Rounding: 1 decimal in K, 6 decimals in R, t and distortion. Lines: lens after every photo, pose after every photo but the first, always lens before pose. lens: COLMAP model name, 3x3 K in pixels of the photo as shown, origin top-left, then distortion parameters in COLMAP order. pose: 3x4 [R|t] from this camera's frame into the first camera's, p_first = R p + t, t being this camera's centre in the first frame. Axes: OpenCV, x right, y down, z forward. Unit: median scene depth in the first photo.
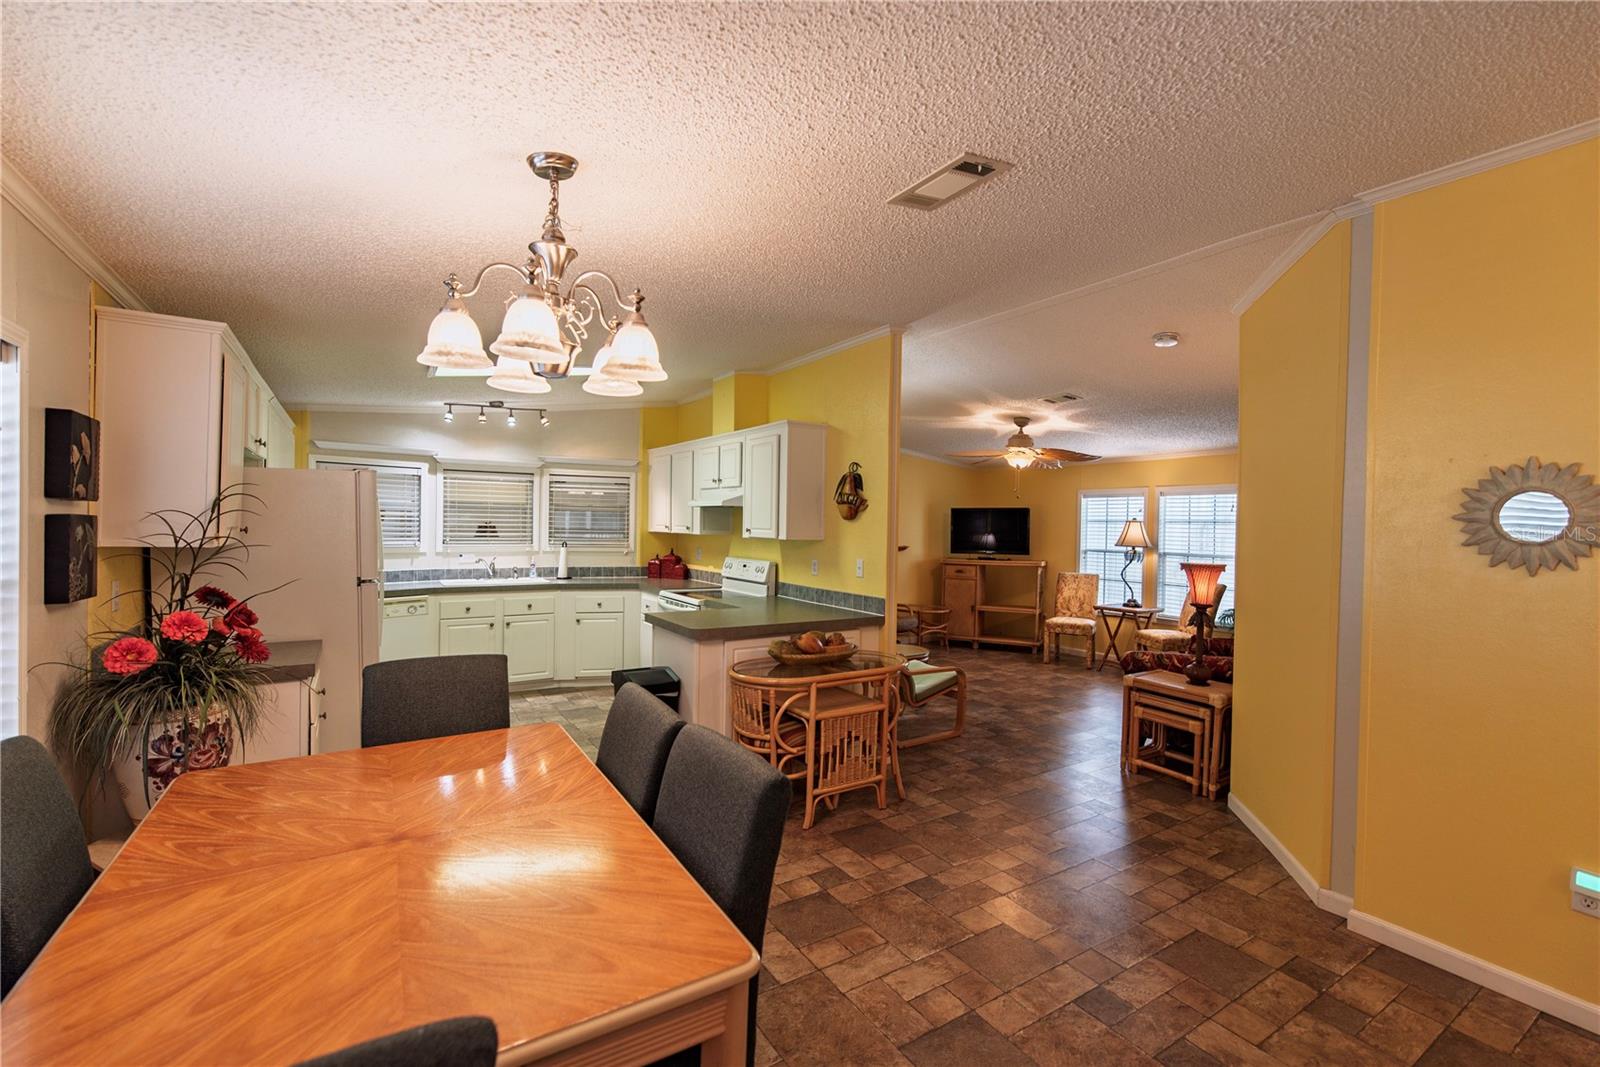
lens RADIAL K [[686.6, 0, 800.3], [0, 686.6, 532.3], [0, 0, 1]] dist [0.002220, -0.000547]
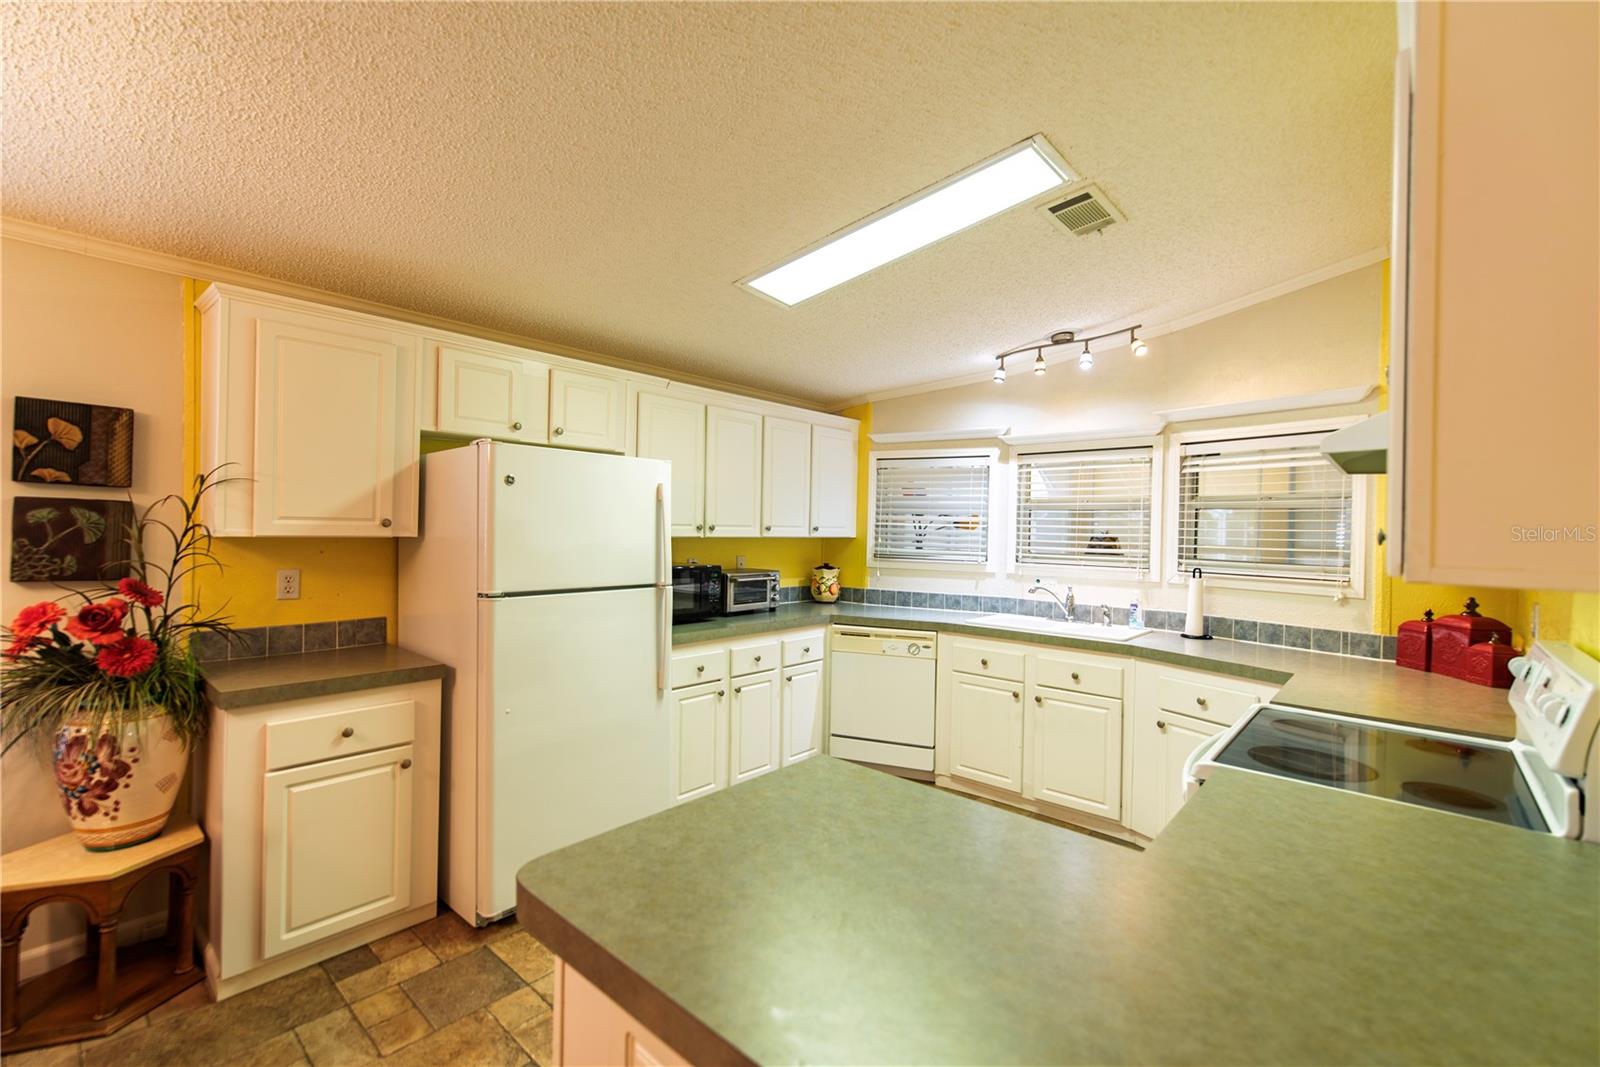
lens RADIAL K [[686.6, 0, 803.3], [0, 686.6, 533.7], [0, 0, 1]] dist [0.002220, -0.000547]
pose [[0.272740, -0.004704, -0.962076, 0.082486], [-0.027878, 0.999530, -0.012790, 0.003236], [0.961684, 0.030309, 0.272481, 0.582695]]
